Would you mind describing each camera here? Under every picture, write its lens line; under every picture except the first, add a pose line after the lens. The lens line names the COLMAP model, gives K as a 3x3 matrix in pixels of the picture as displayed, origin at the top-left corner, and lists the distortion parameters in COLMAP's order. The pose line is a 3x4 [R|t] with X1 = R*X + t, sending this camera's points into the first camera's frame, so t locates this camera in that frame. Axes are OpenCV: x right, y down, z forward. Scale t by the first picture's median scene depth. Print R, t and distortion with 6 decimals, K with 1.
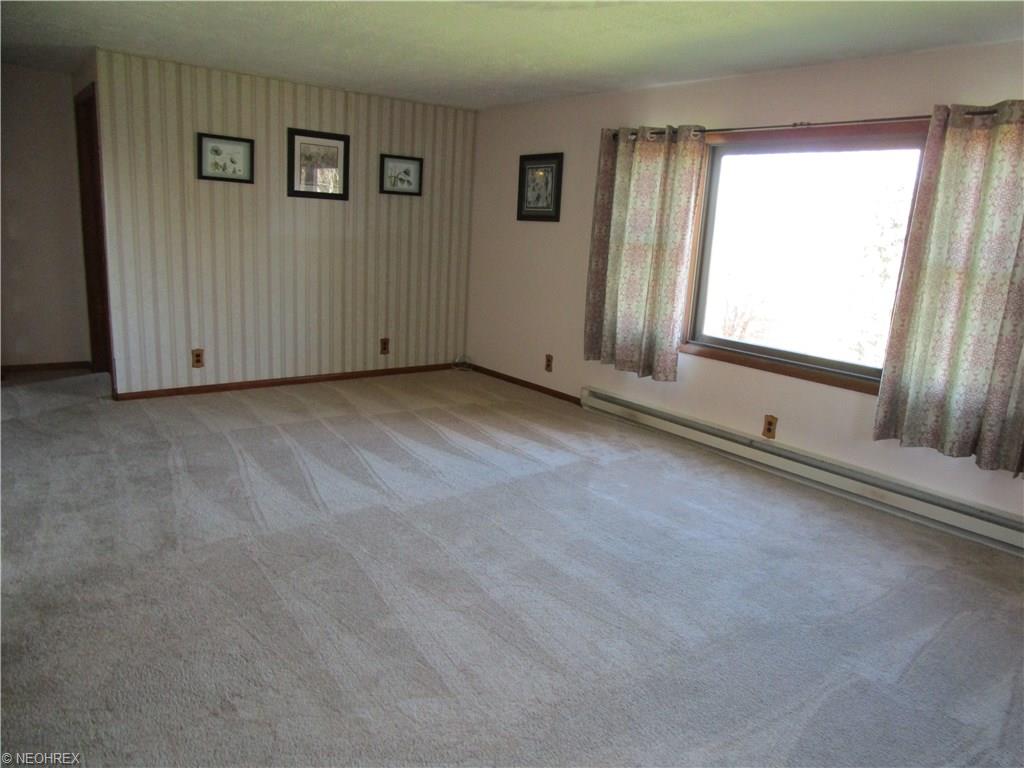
lens RADIAL K [[728.7, 0, 513.5], [0, 728.7, 389.9], [0, 0, 1]] dist [-0.032988, 0.007521]
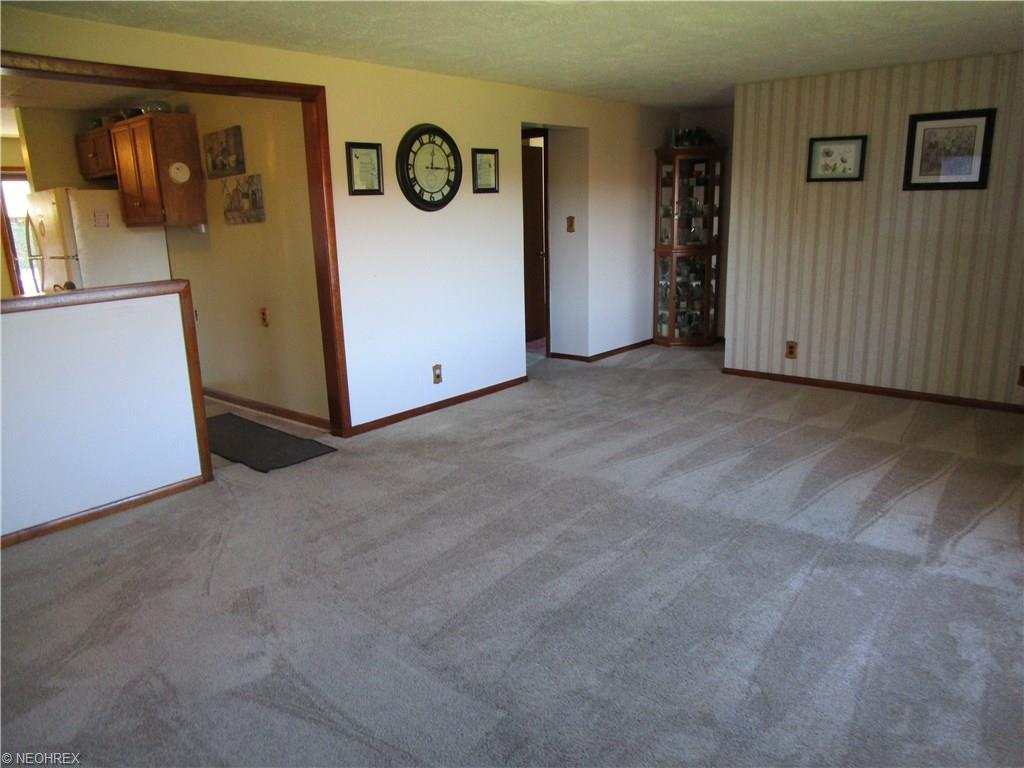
lens RADIAL K [[728.7, 0, 539.1], [0, 728.7, 386.9], [0, 0, 1]] dist [-0.032988, 0.007521]
pose [[0.214521, 0.176287, -0.960679, 0.623494], [-0.182590, 0.973476, 0.137863, -0.083632], [0.959501, 0.145836, 0.241019, 0.463933]]
